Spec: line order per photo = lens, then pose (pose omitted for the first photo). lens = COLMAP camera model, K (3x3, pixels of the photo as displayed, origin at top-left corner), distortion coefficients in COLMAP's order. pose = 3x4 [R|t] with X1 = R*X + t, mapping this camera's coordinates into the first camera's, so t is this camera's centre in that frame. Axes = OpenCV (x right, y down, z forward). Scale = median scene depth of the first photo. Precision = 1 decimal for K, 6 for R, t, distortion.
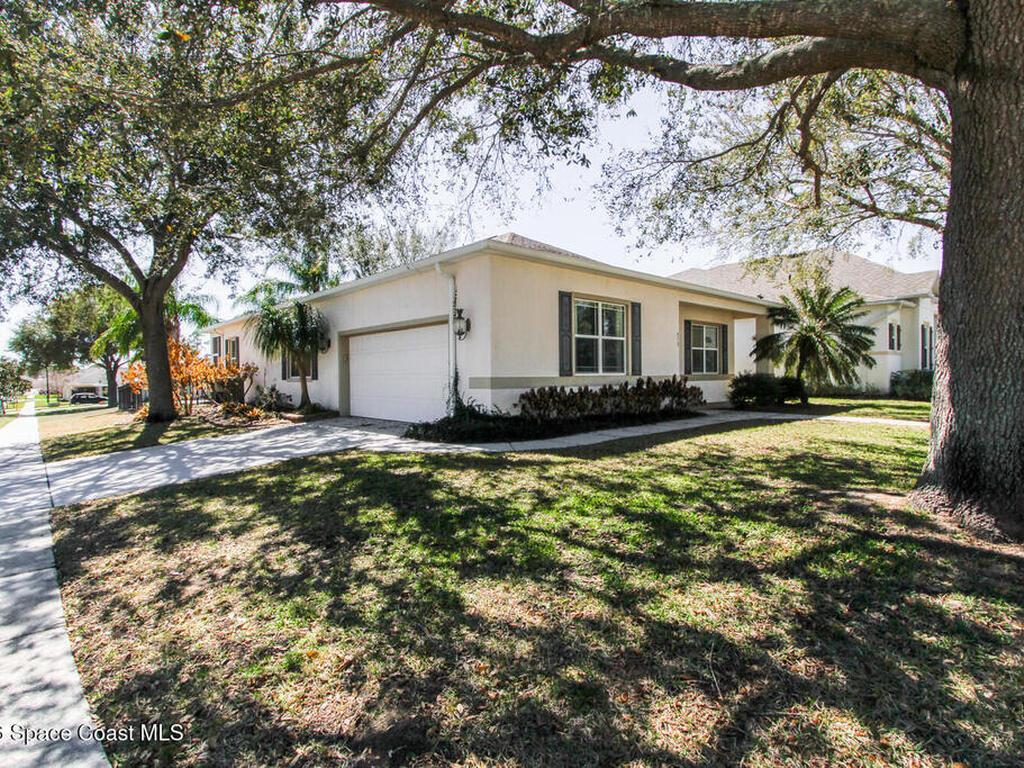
lens RADIAL K [[531.7, 0, 507.0], [0, 531.7, 381.4], [0, 0, 1]] dist [0.002379, -0.000544]
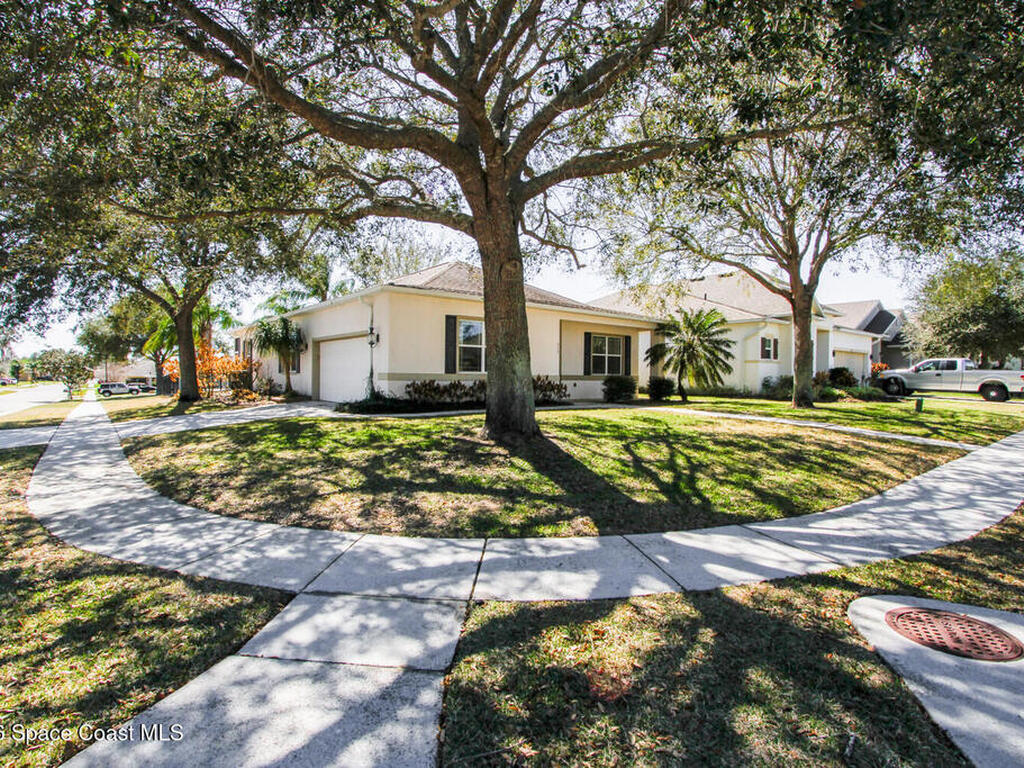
lens RADIAL K [[536.5, 0, 507.7], [0, 536.5, 380.6], [0, 0, 1]] dist [-0.021071, 0.003854]
pose [[0.997880, 0.021379, -0.061475, 0.233873], [-0.021473, 0.999769, -0.000873, 0.004872], [0.061442, 0.002191, 0.998108, -0.297498]]
